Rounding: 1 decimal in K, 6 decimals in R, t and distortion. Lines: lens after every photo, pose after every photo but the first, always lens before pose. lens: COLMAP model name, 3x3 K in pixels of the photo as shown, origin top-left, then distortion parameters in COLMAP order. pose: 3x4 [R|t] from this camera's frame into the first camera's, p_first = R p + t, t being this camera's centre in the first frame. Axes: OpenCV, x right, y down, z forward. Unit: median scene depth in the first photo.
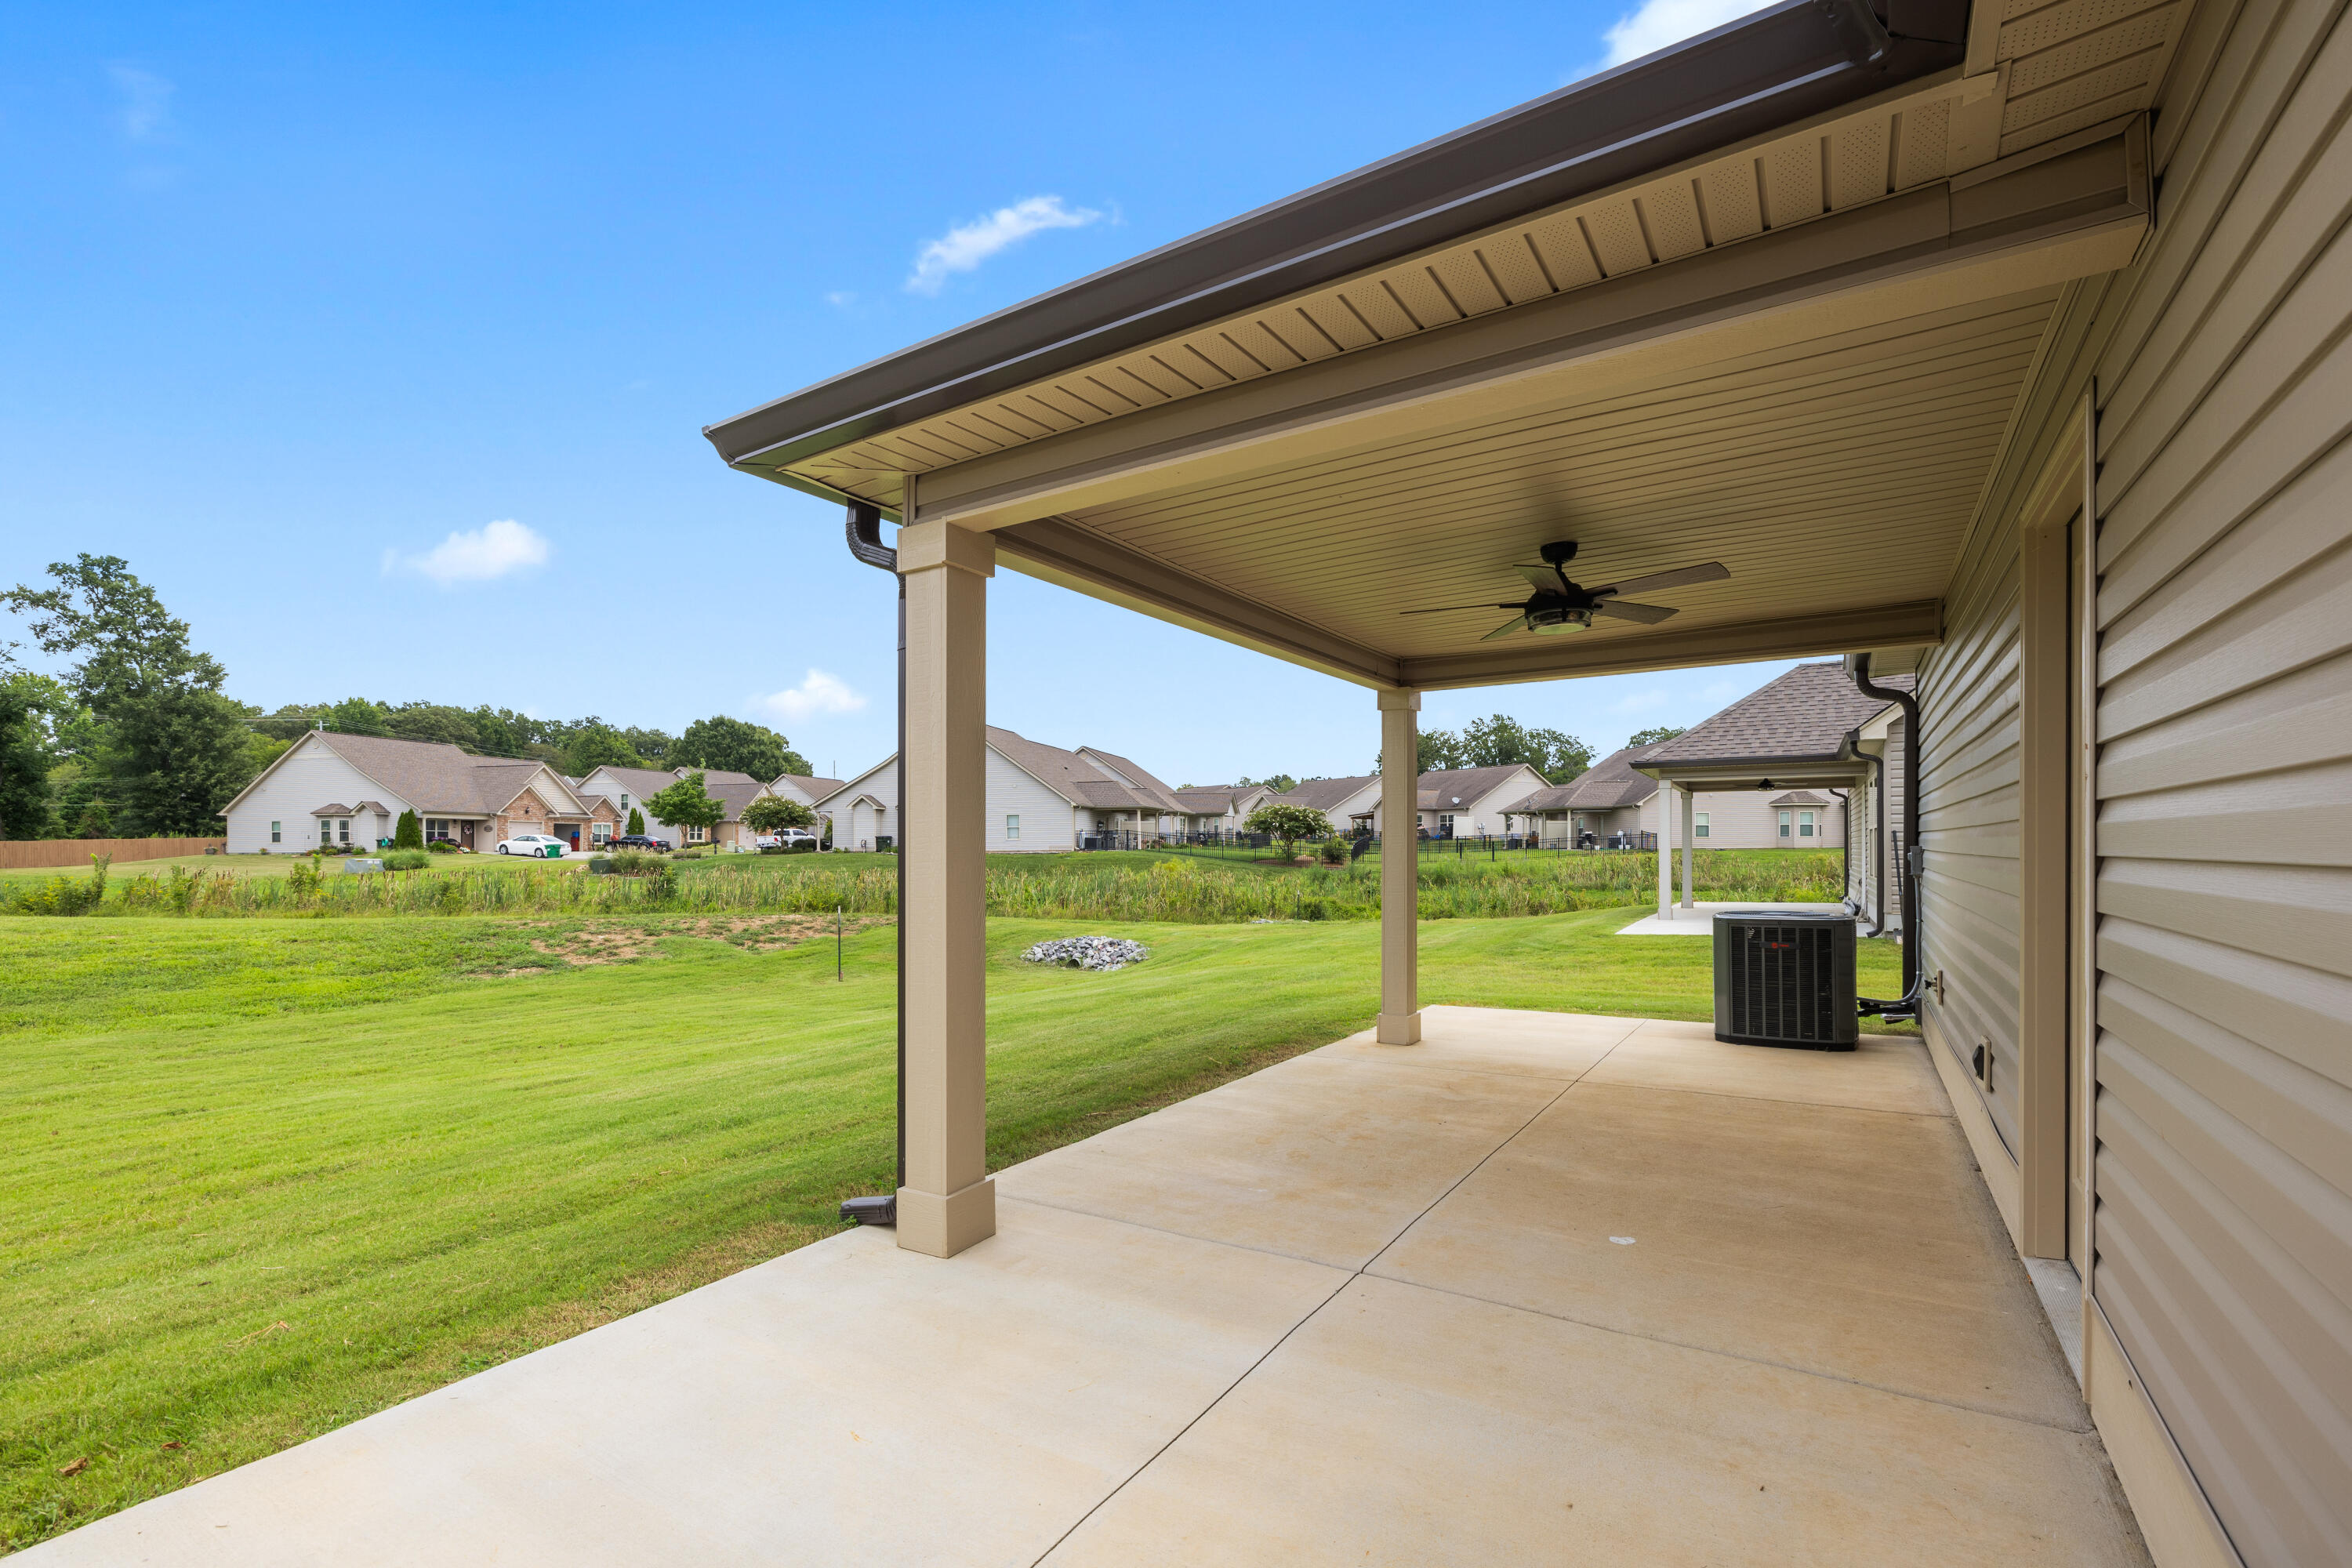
lens RADIAL K [[1023.6, 0, 1182.3], [0, 1023.6, 837.7], [0, 0, 1]] dist [0.001026, -0.000145]
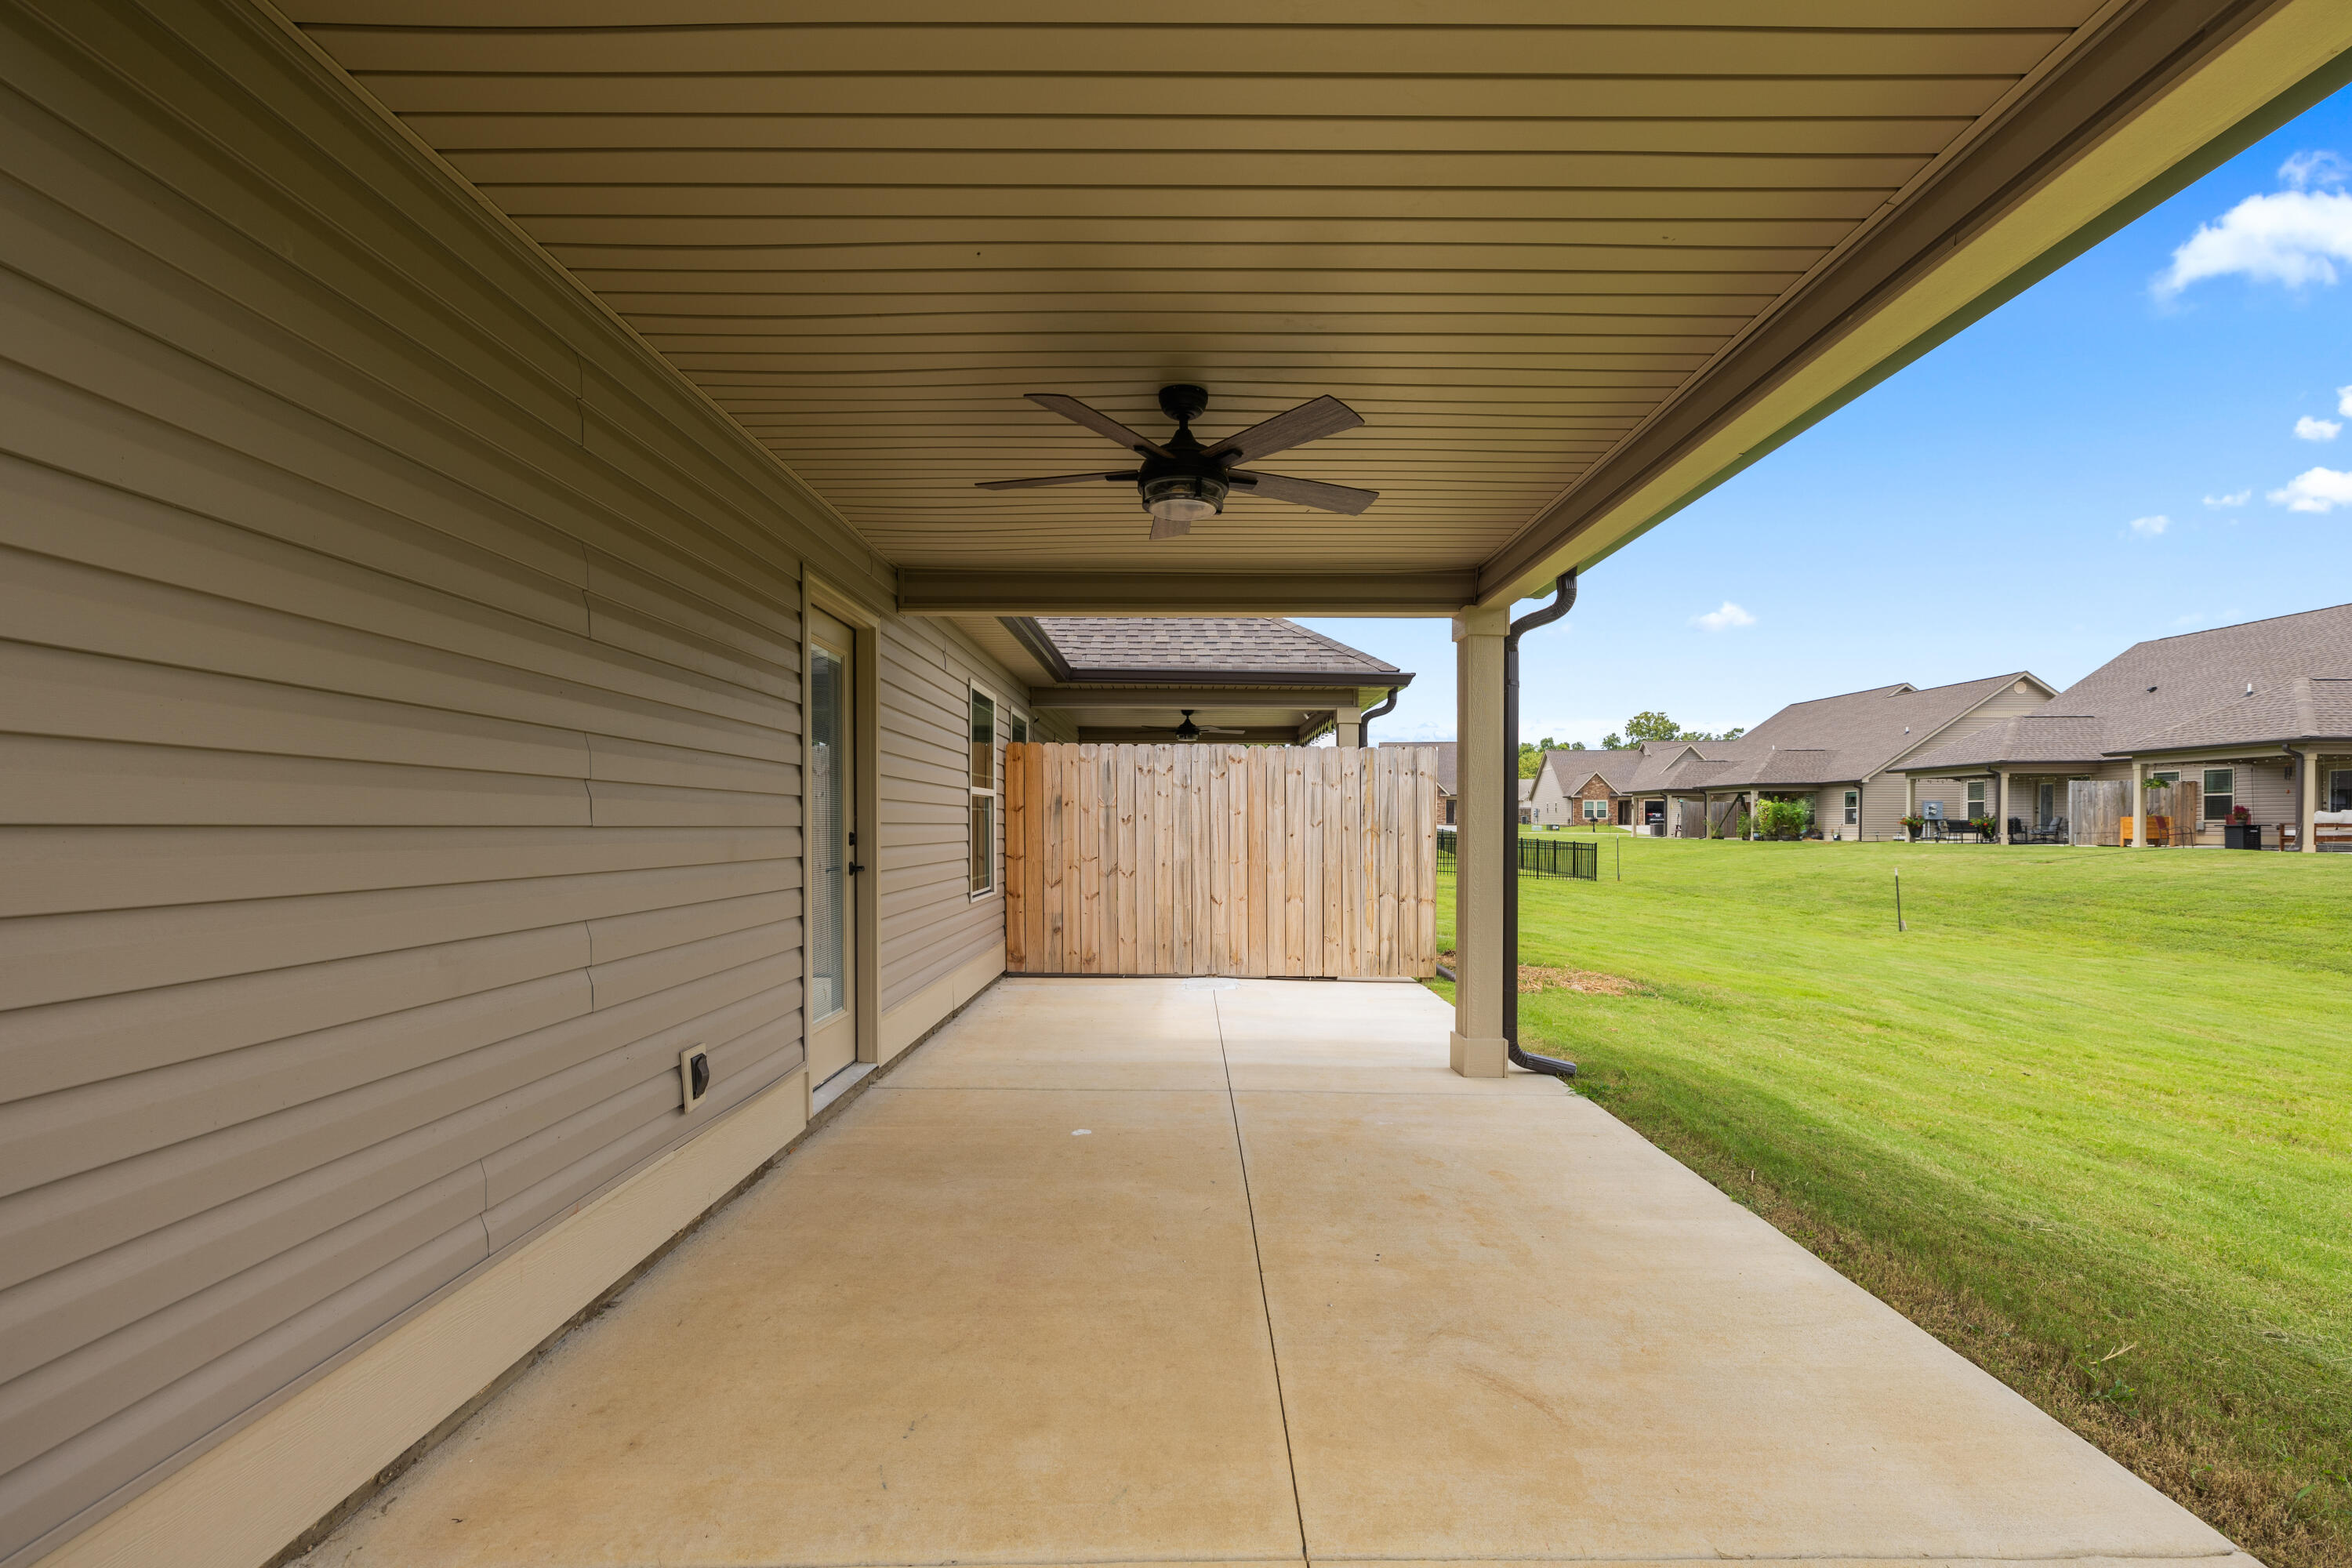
lens RADIAL K [[997.5, 0, 1193.6], [0, 997.5, 862.8], [0, 0, 1]] dist [0.000710, -0.000122]
pose [[-0.836771, 0.025028, -0.546981, 0.041794], [0.008833, 0.999442, 0.032219, 0.001264], [0.547482, 0.022129, -0.836525, 0.089592]]
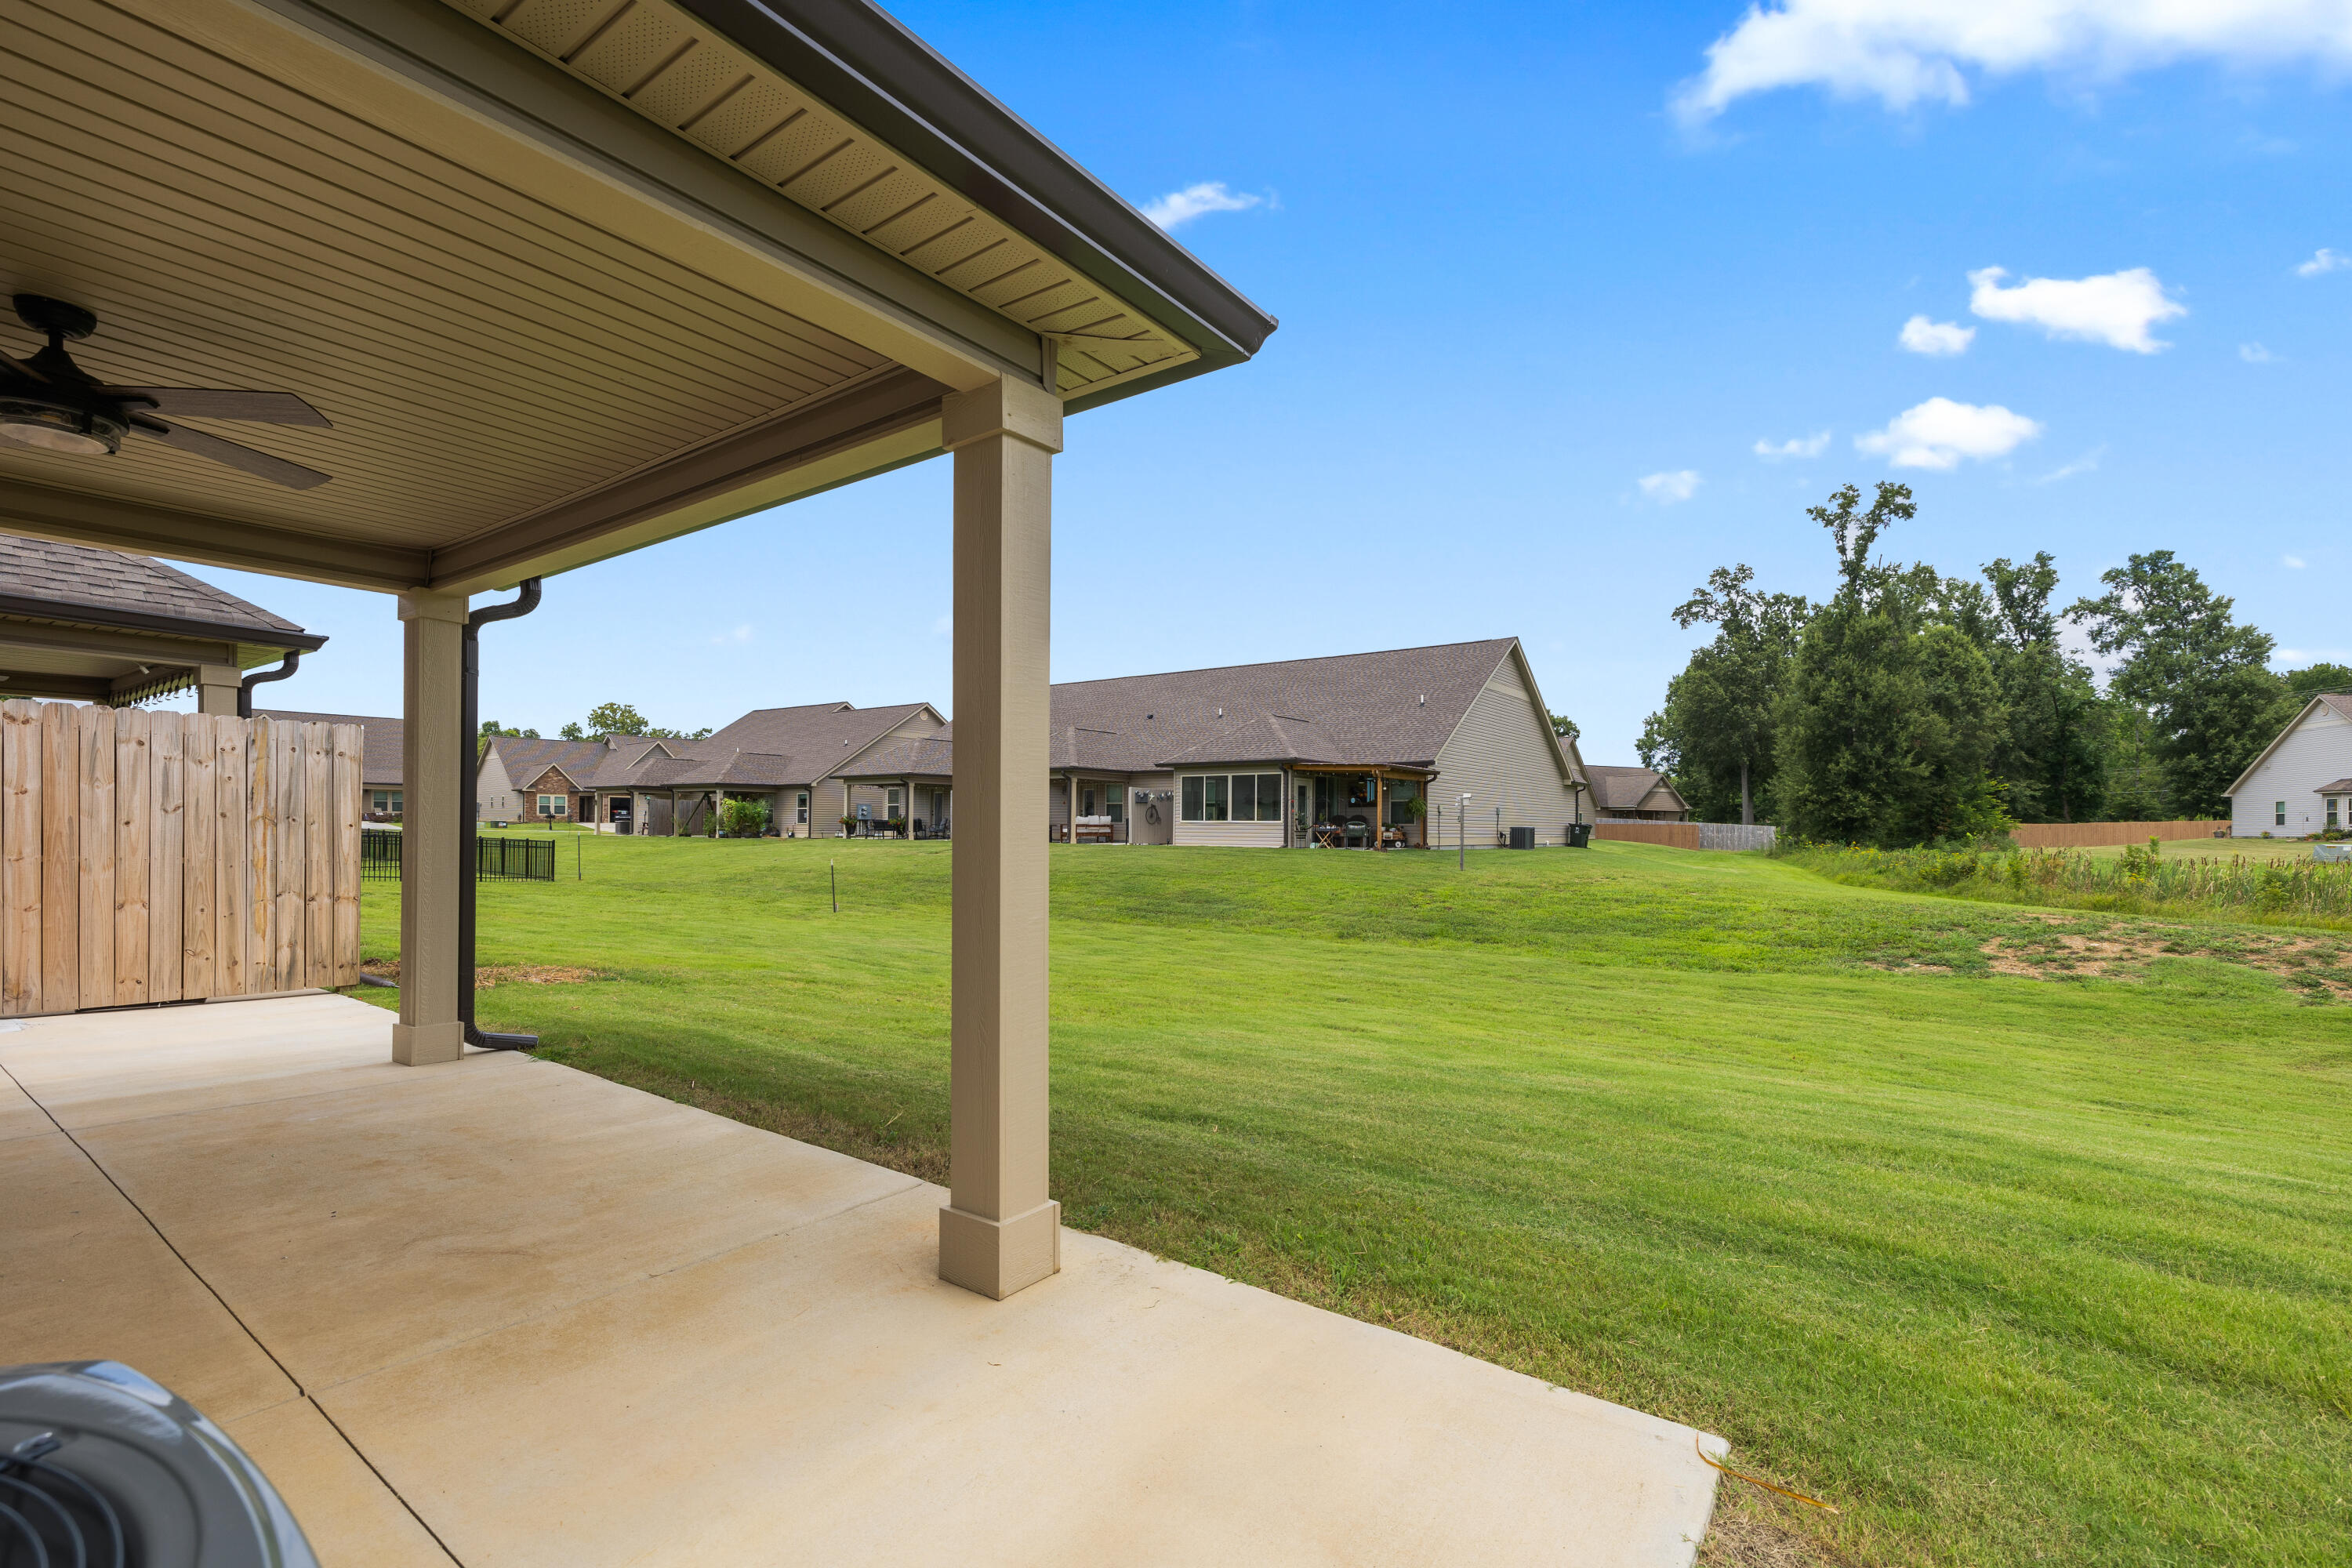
lens RADIAL K [[1020.0, 0, 1187.7], [0, 1020.0, 802.1], [0, 0, 1]] dist [0.001927, 0.000242]
pose [[-0.051638, -0.021483, -0.998435, 0.054557], [0.001631, 0.999765, -0.021596, 0.002117], [0.998665, -0.002744, -0.051591, 0.097940]]
